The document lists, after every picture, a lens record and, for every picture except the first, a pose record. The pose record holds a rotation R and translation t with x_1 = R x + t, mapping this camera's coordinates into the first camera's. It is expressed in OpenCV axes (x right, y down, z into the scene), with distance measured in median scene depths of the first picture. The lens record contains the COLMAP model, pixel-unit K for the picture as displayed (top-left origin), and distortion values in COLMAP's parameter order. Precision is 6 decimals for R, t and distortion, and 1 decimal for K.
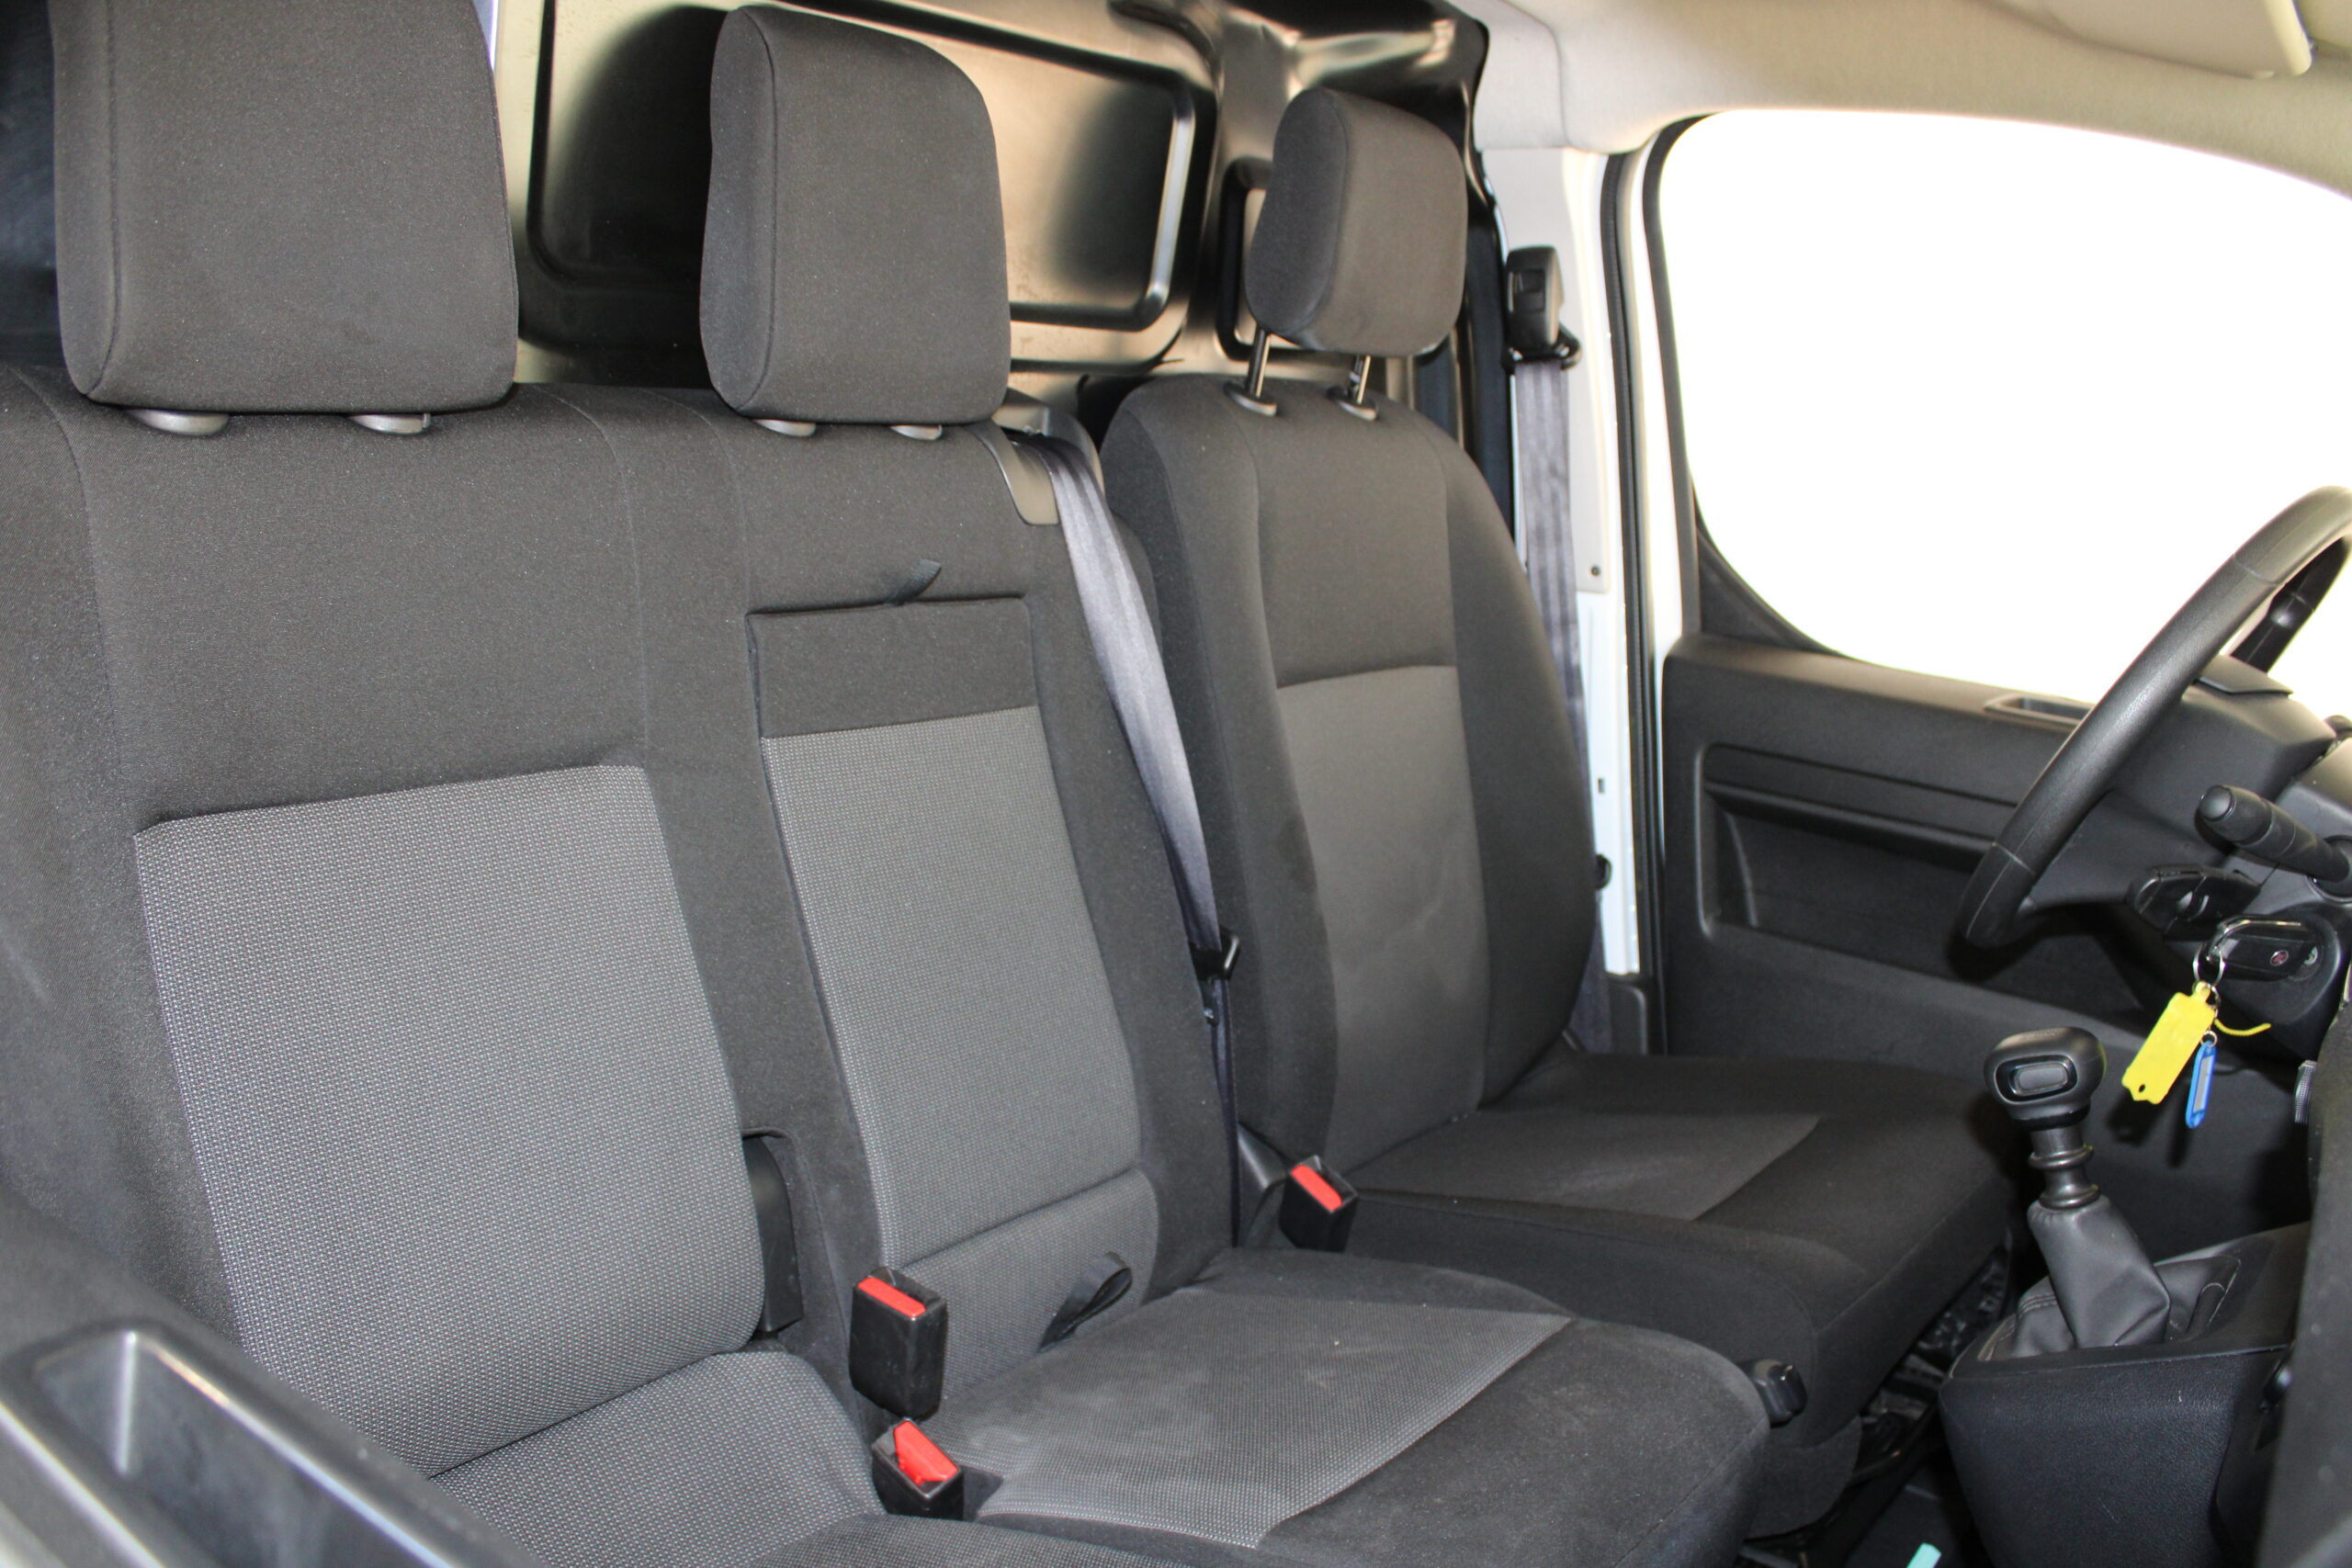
lens RADIAL K [[1986.1, 0, 1217.5], [0, 1986.1, 813.6], [0, 0, 1]] dist [-0.162215, 0.171702]
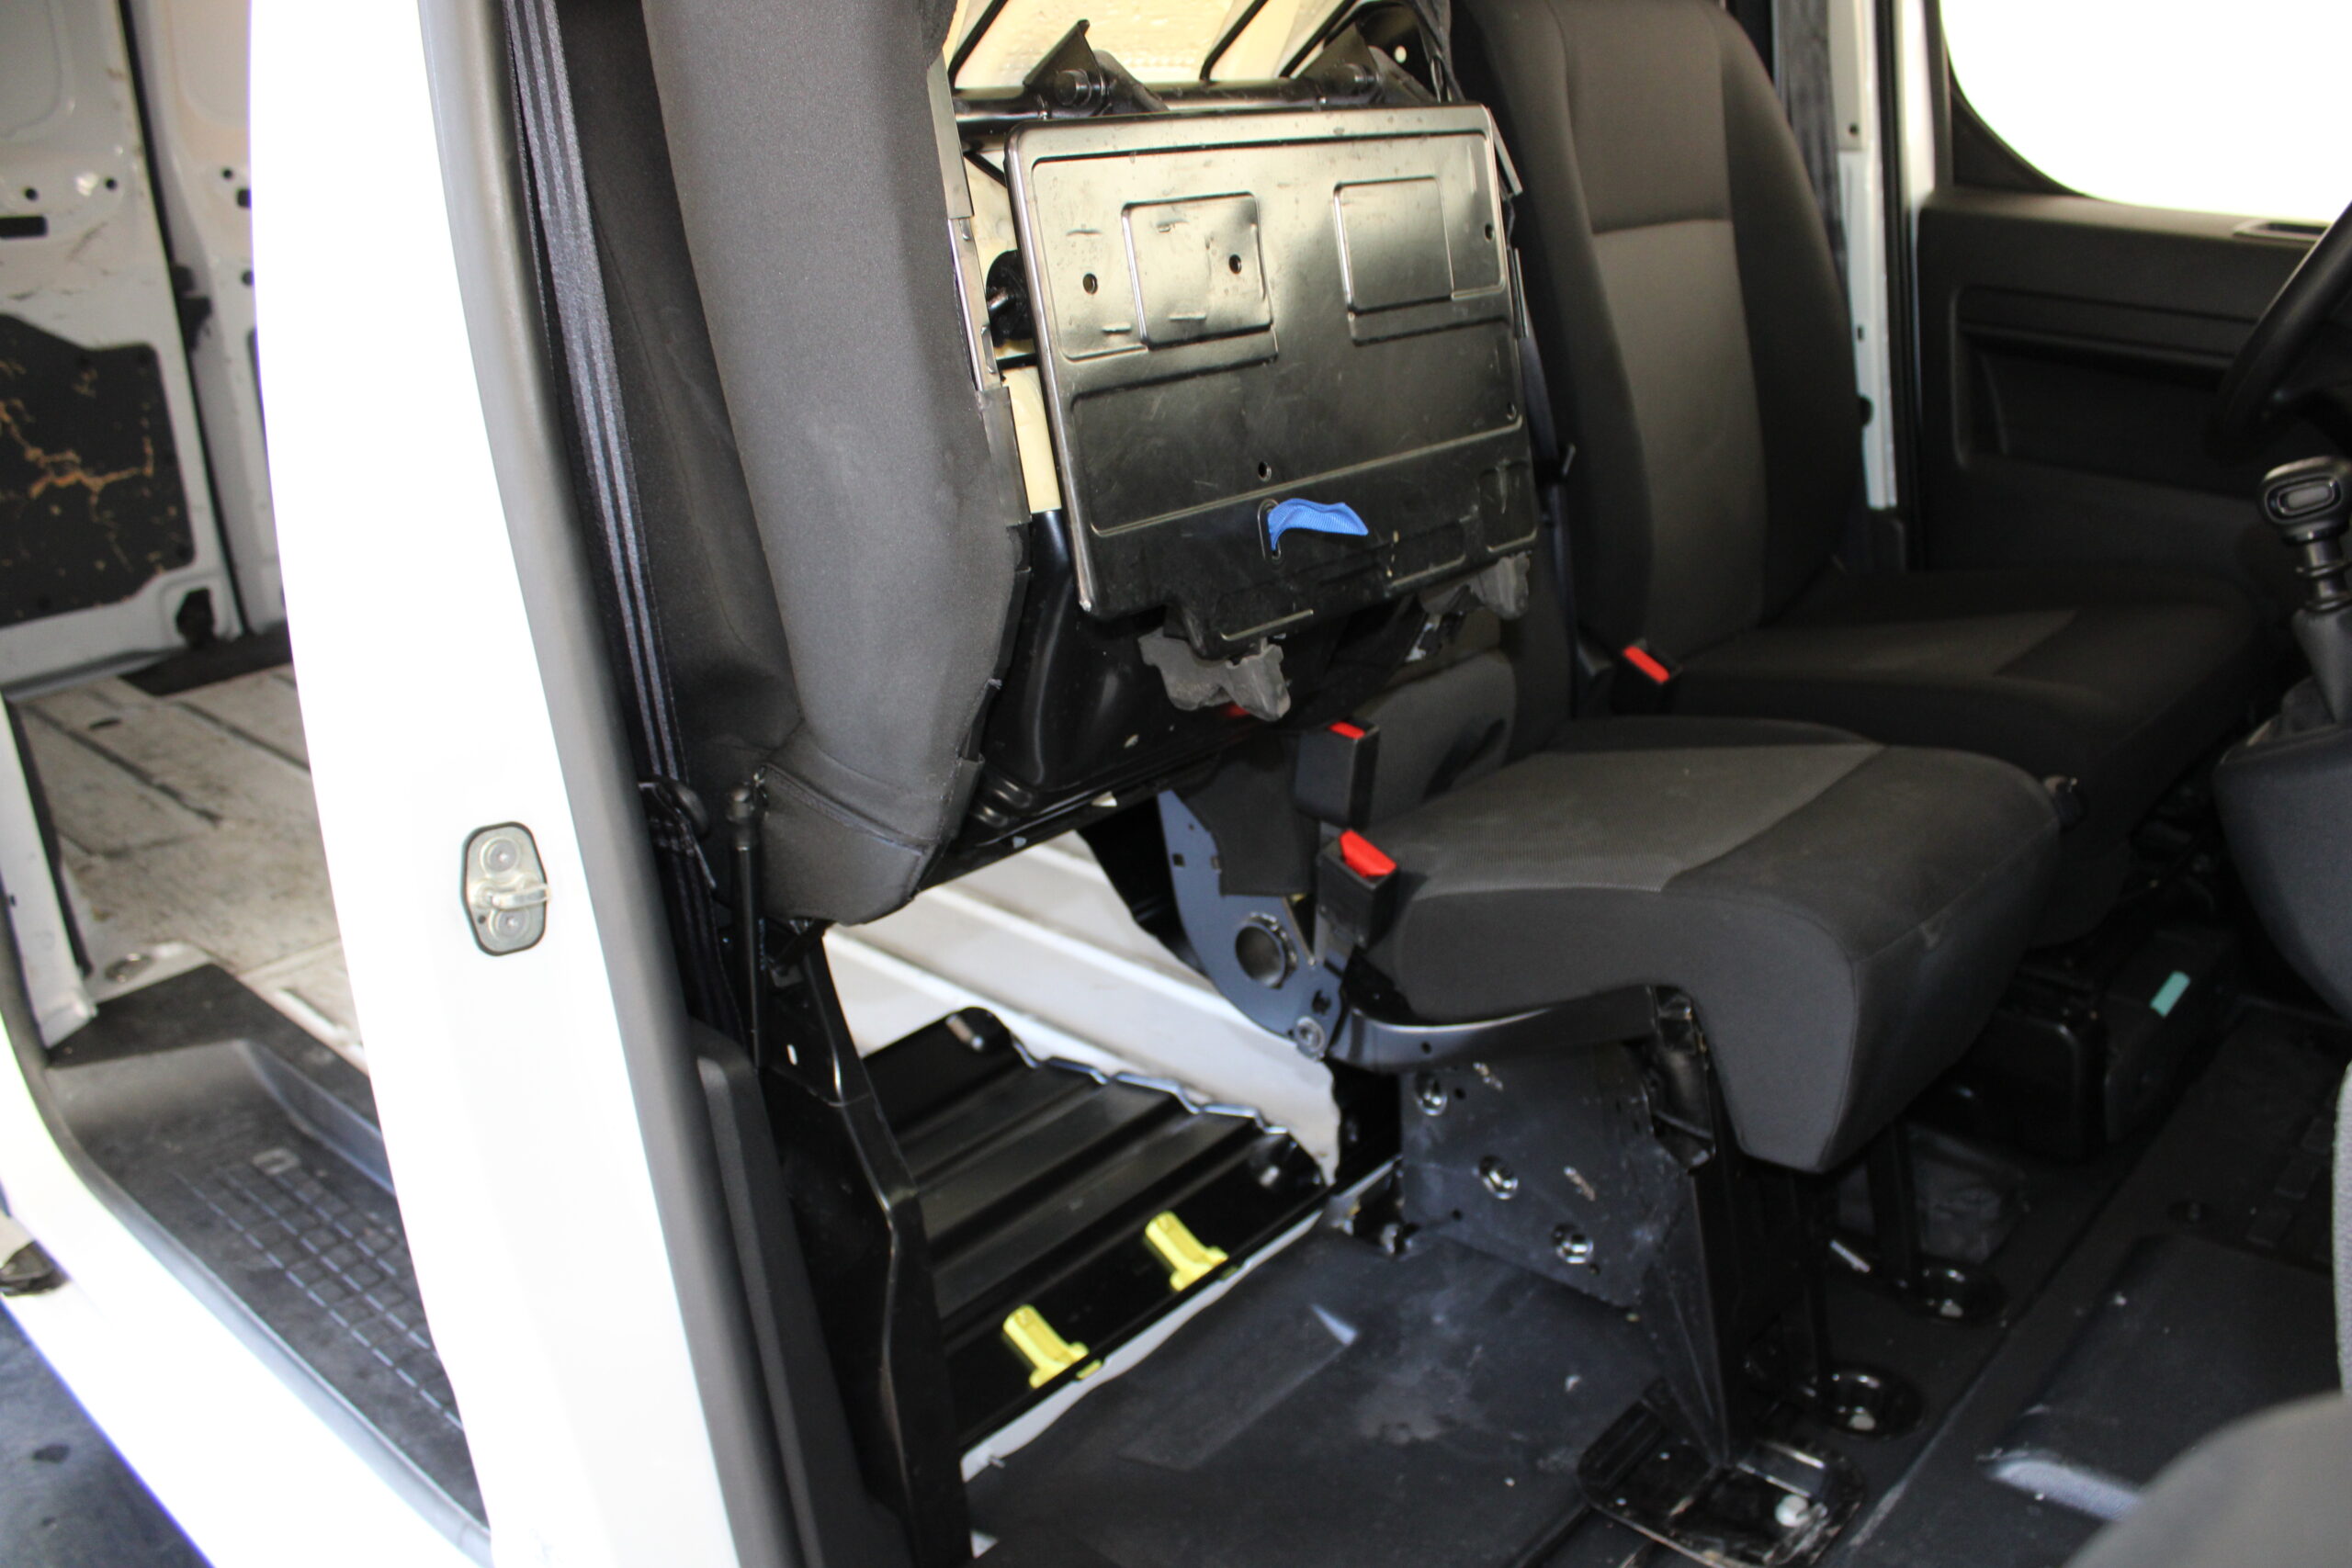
lens RADIAL K [[1986.1, 0, 1217.5], [0, 1986.1, 813.6], [0, 0, 1]] dist [-0.162215, 0.171702]
pose [[0.995638, -0.034703, -0.086609, -0.091899], [0.048646, 0.985181, 0.164473, 0.066406], [0.079618, -0.167968, 0.982572, -0.147151]]
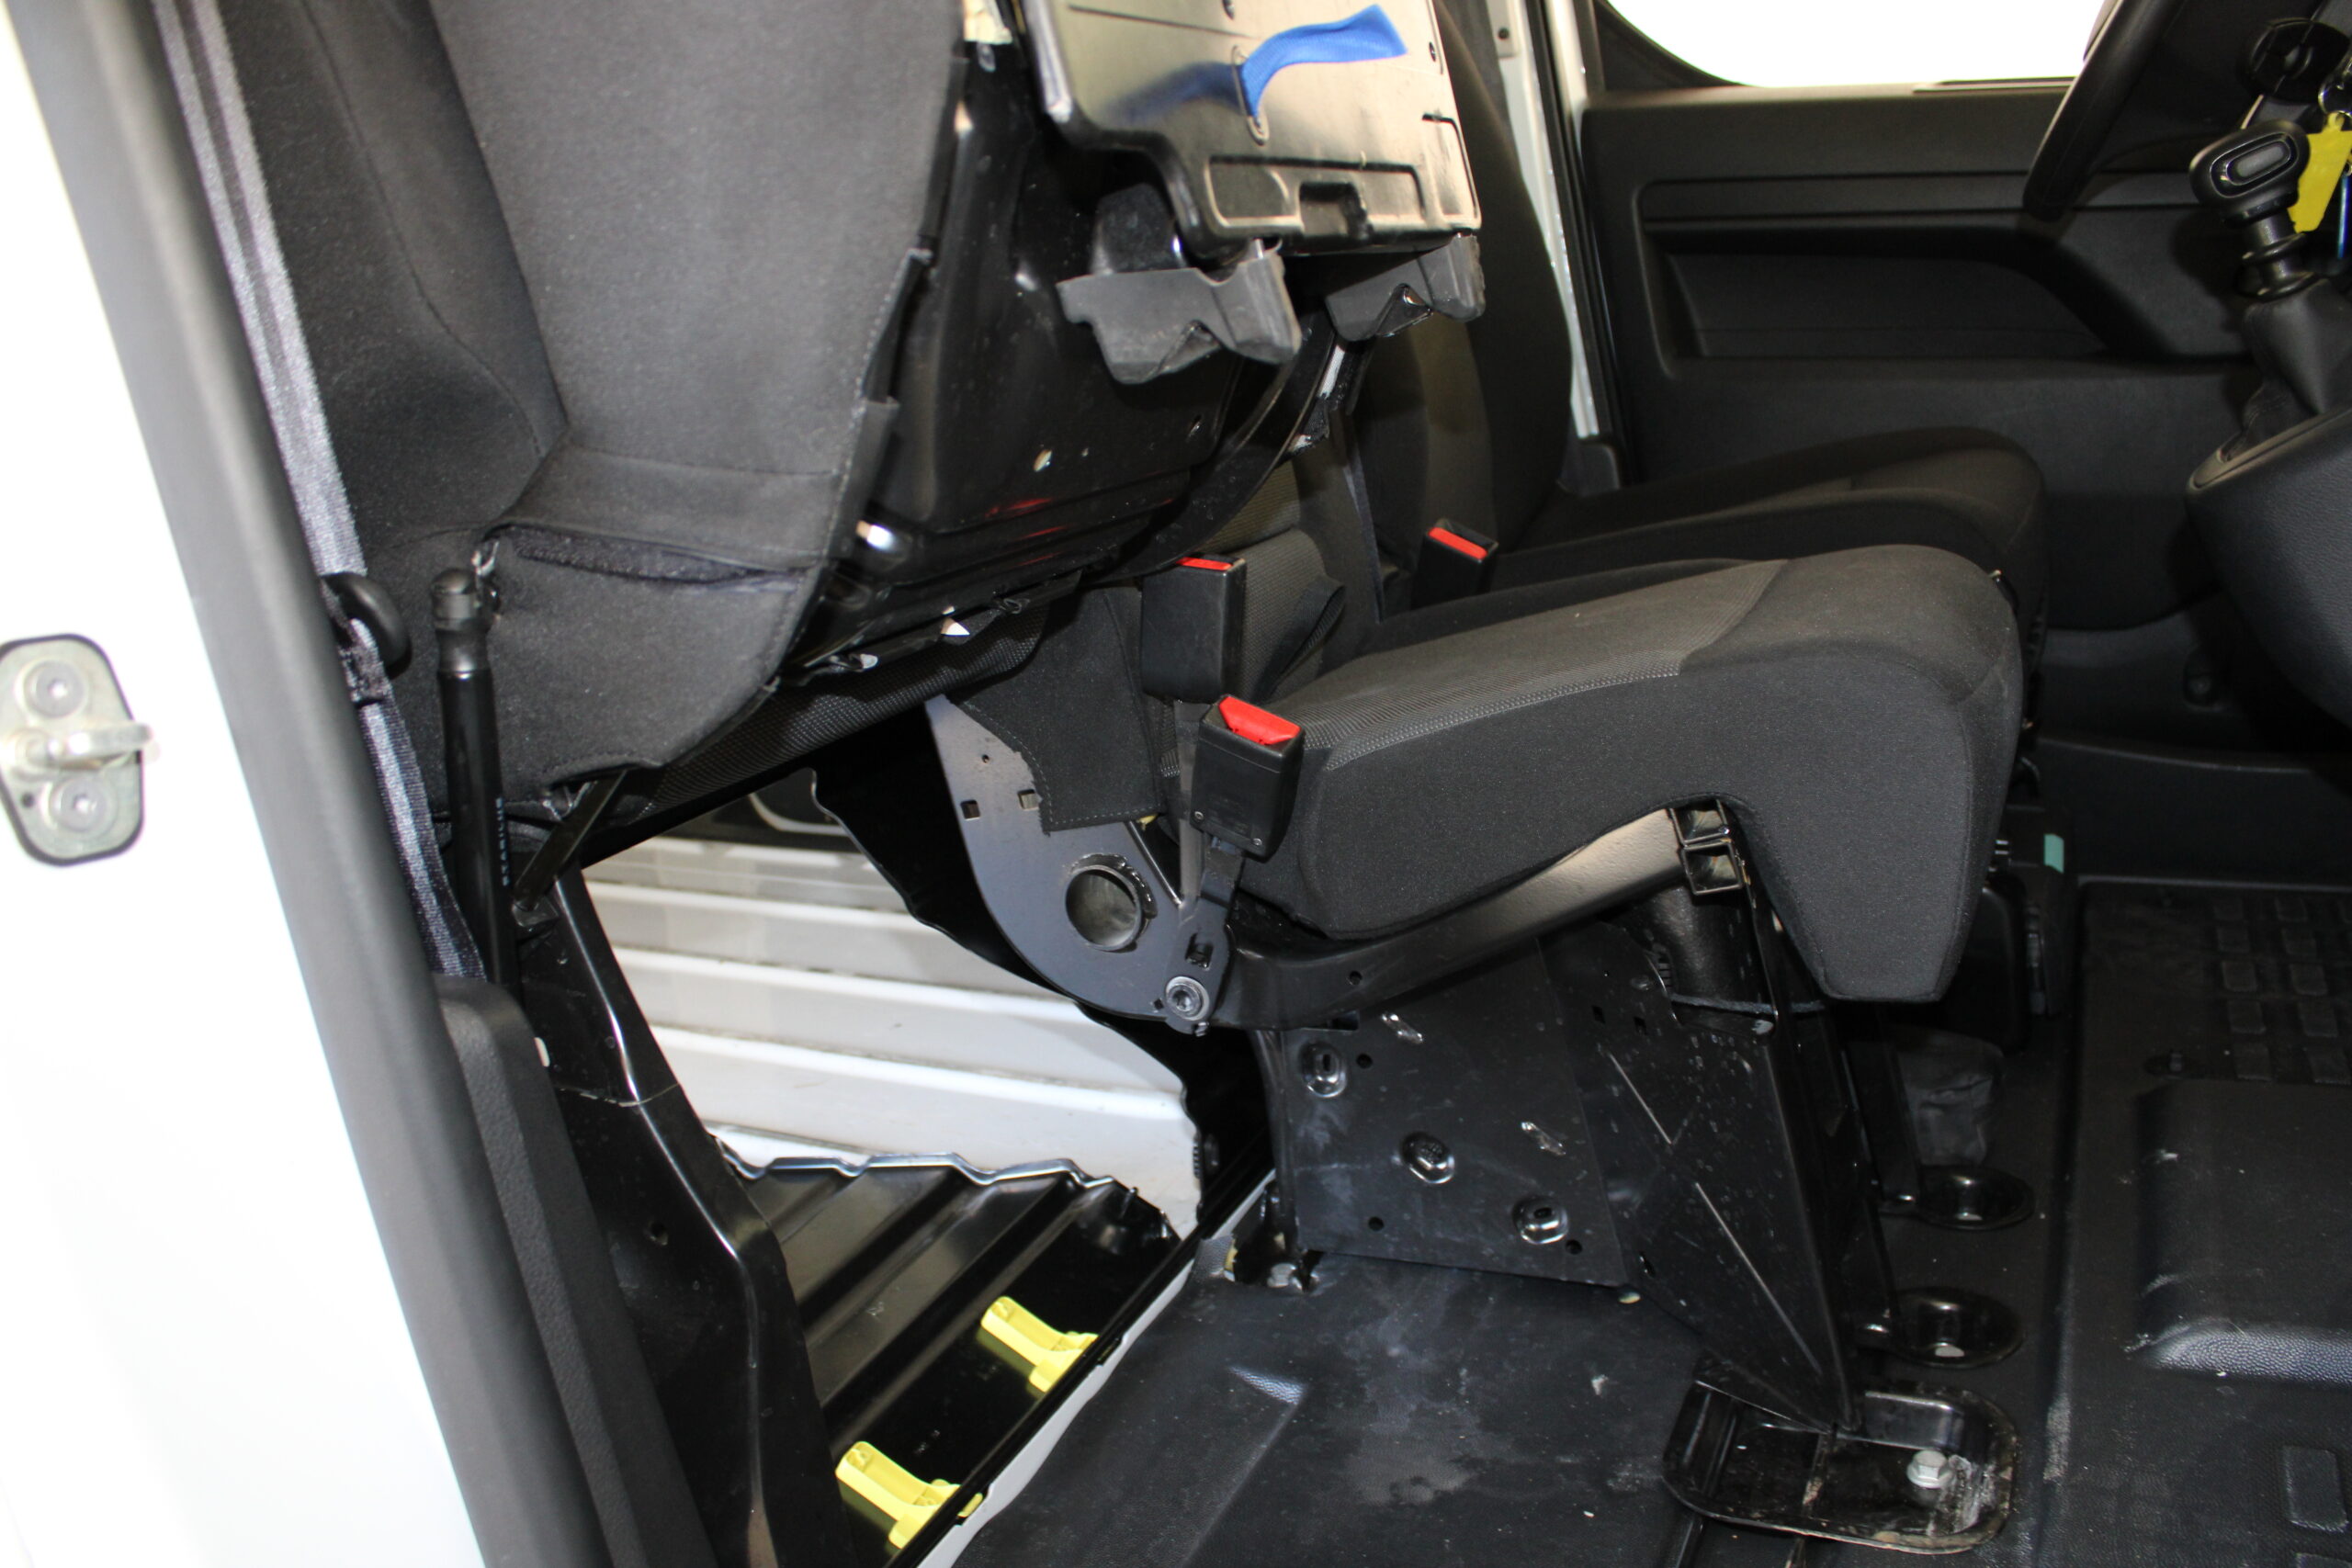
lens RADIAL K [[1999.5, 0, 1233.7], [0, 1999.5, 793.7], [0, 0, 1]] dist [-0.161036, 0.159489]
pose [[0.968129, -0.171365, 0.182647, -0.230630], [0.160131, 0.984266, 0.074686, 0.198091], [-0.192572, -0.043059, 0.980338, 0.051037]]
